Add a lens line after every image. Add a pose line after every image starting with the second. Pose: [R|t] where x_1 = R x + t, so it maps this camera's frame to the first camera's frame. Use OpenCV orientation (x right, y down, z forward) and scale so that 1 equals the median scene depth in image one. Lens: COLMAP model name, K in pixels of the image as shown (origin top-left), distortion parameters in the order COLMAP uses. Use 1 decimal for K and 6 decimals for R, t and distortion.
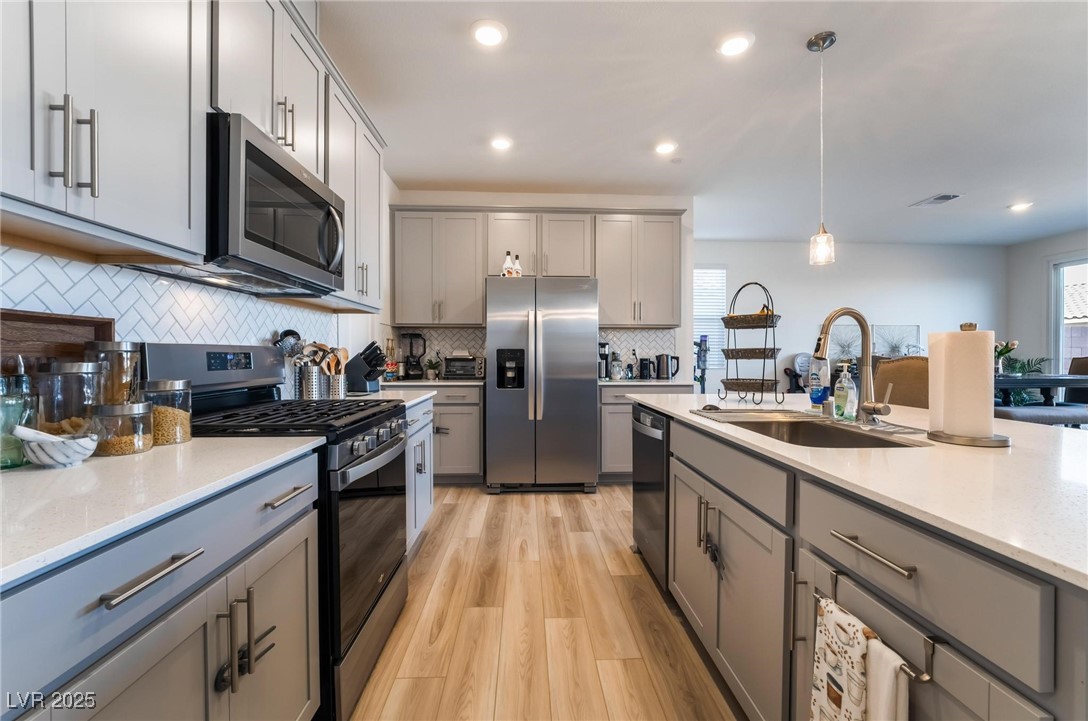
lens RADIAL K [[449.9, 0, 546.7], [0, 449.9, 361.6], [0, 0, 1]] dist [-0.017334, 0.000430]
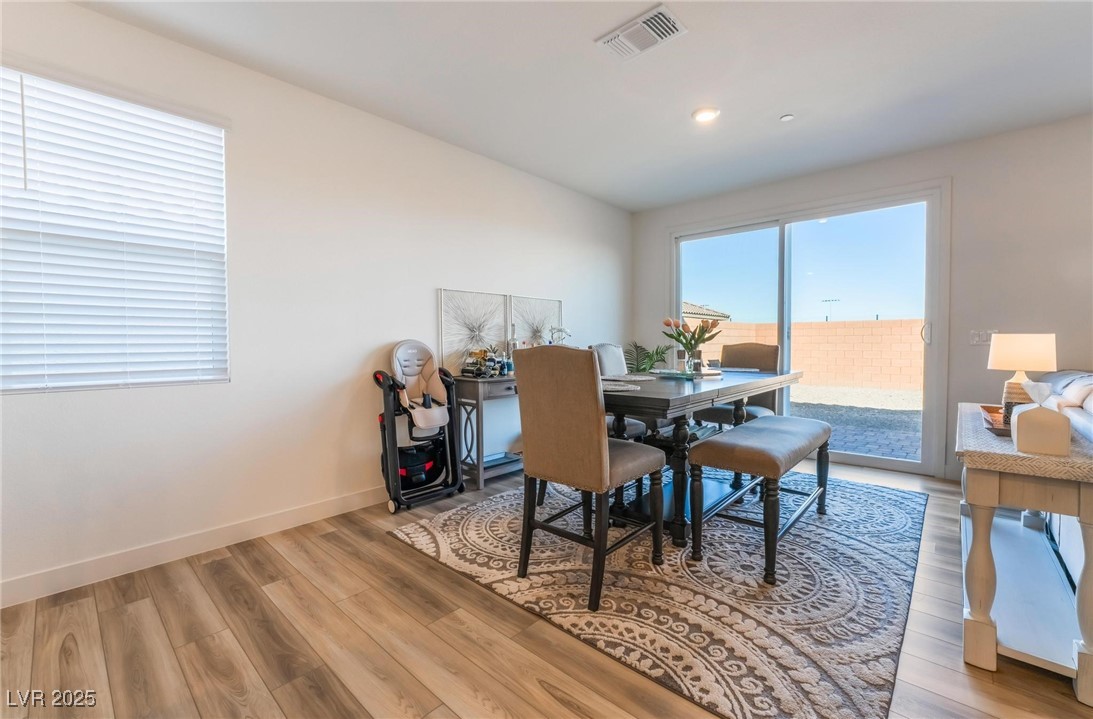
lens RADIAL K [[451.9, 0, 542.4], [0, 451.9, 362.7], [0, 0, 1]] dist [-0.017334, 0.000430]
pose [[0.712520, -0.036576, 0.700697, 0.656771], [0.016791, 0.999243, 0.035086, -0.018231], [-0.701450, -0.013234, 0.712595, 1.074271]]
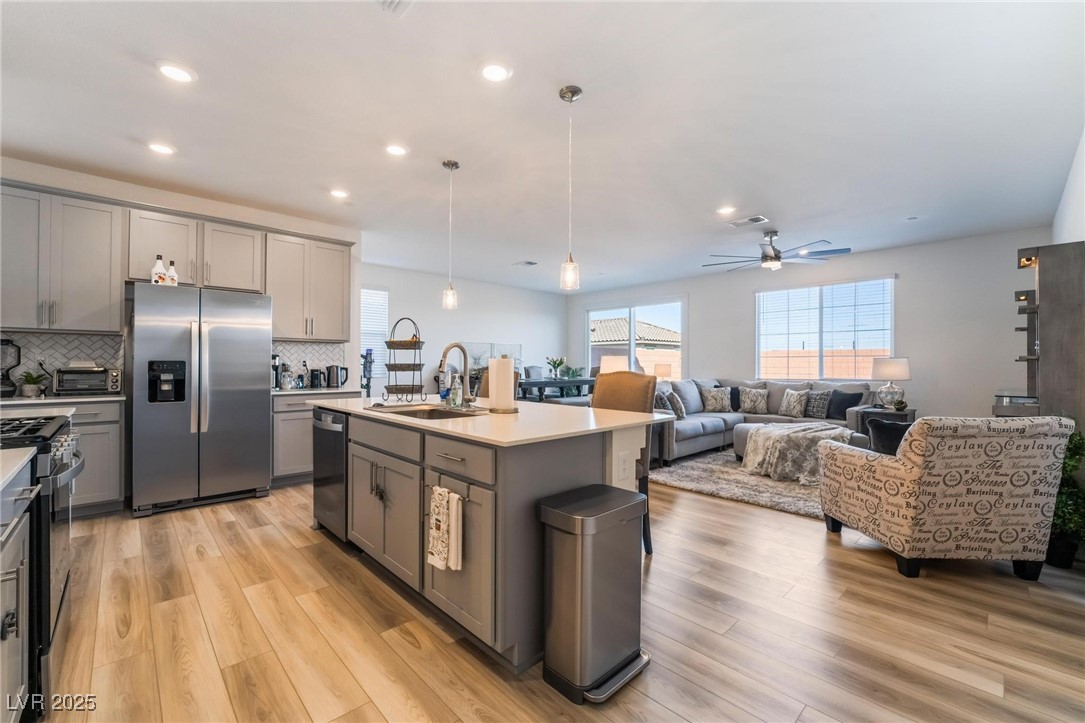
lens RADIAL K [[444.7, 0, 545.0], [0, 444.7, 356.8], [0, 0, 1]] dist [-0.016965, 0.000981]
pose [[0.750932, 0.013025, 0.660251, -0.112660], [0.006119, 0.999625, -0.026679, -0.007987], [-0.660351, 0.024074, 0.750571, -0.277402]]
